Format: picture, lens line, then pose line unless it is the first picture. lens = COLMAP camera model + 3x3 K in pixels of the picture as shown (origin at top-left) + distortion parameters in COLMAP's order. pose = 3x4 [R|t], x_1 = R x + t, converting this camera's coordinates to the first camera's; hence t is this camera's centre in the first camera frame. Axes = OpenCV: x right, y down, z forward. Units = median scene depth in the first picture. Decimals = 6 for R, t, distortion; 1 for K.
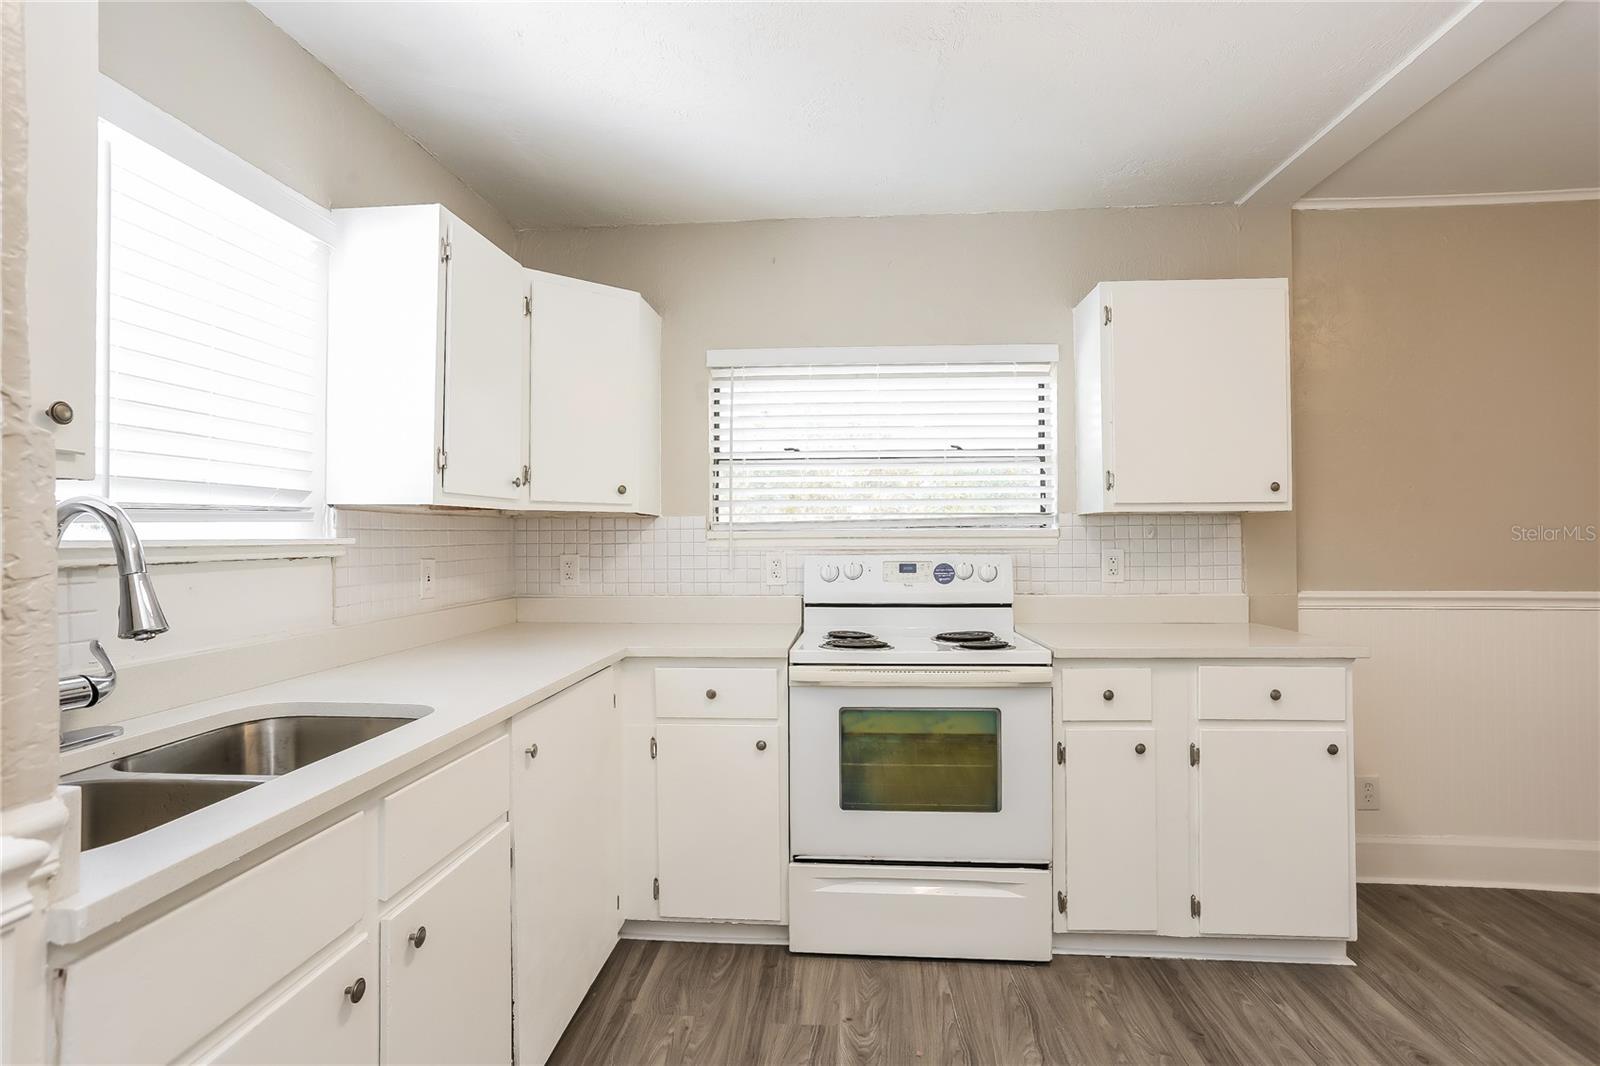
lens RADIAL K [[784.6, 0, 793.9], [0, 784.6, 540.5], [0, 0, 1]] dist [-0.016595, 0.000373]
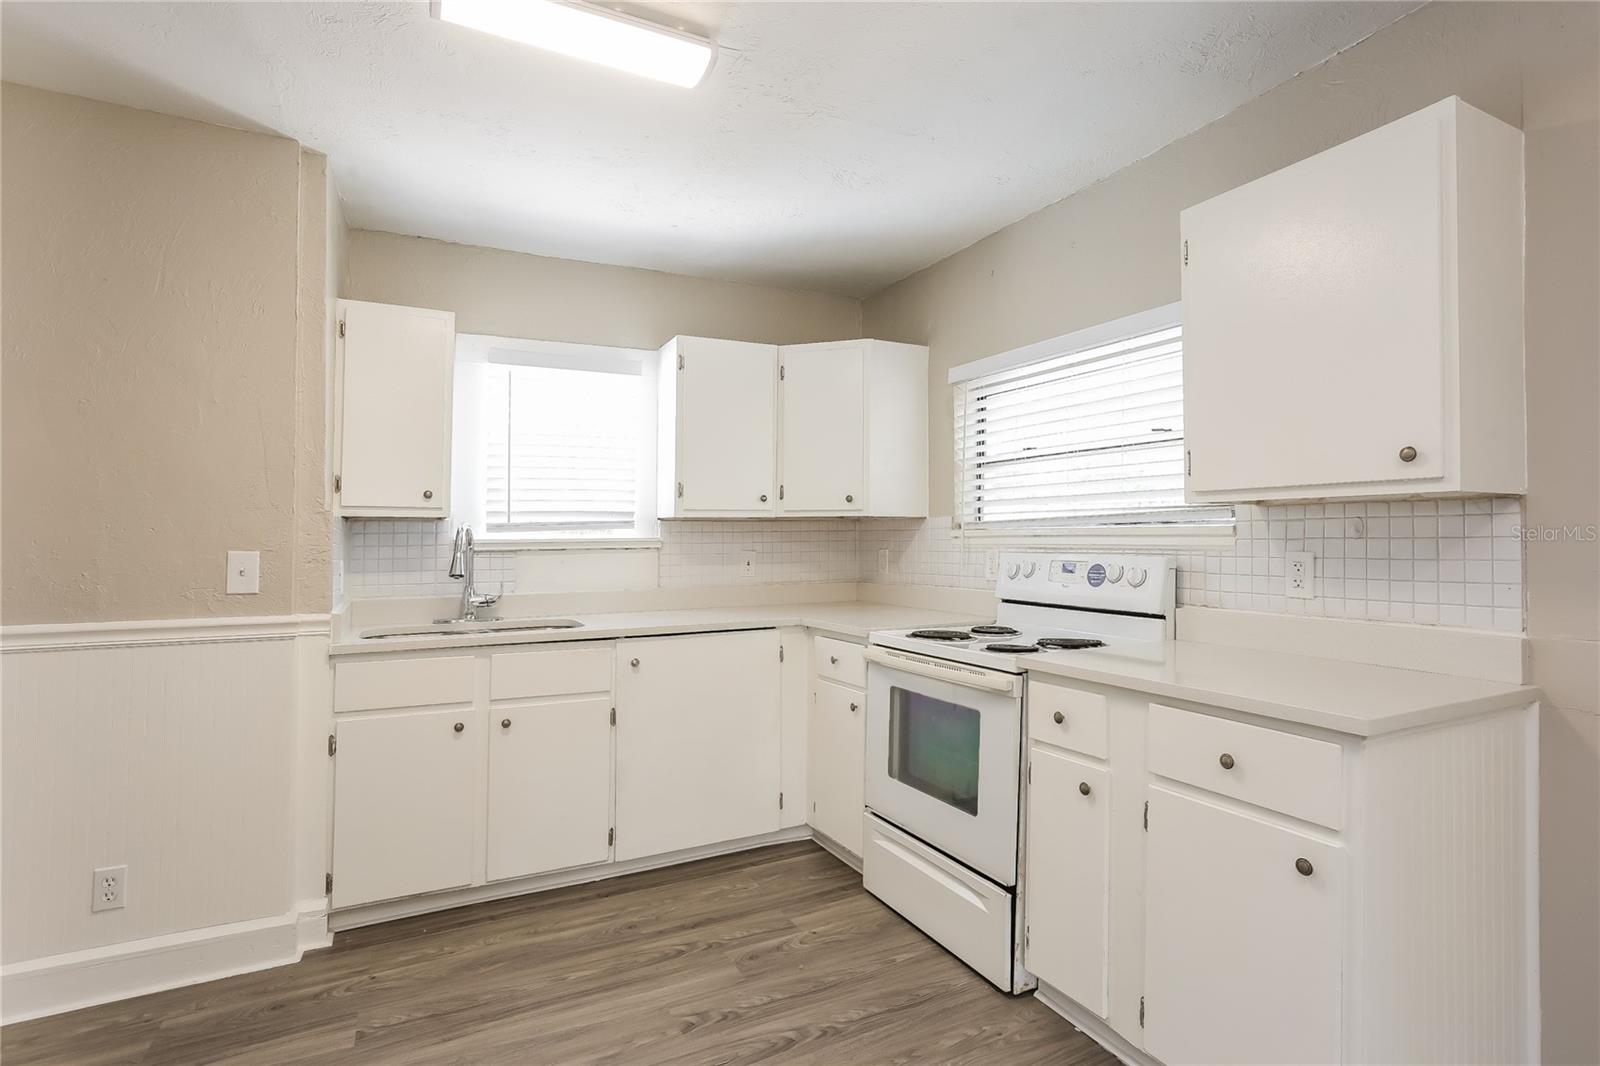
lens RADIAL K [[784.6, 0, 785.2], [0, 784.6, 527.9], [0, 0, 1]] dist [-0.016595, 0.000373]
pose [[0.530825, -0.008805, -0.847436, 0.769249], [0.002214, 0.999957, -0.009004, -0.005421], [0.847479, 0.002903, 0.530821, 0.220461]]
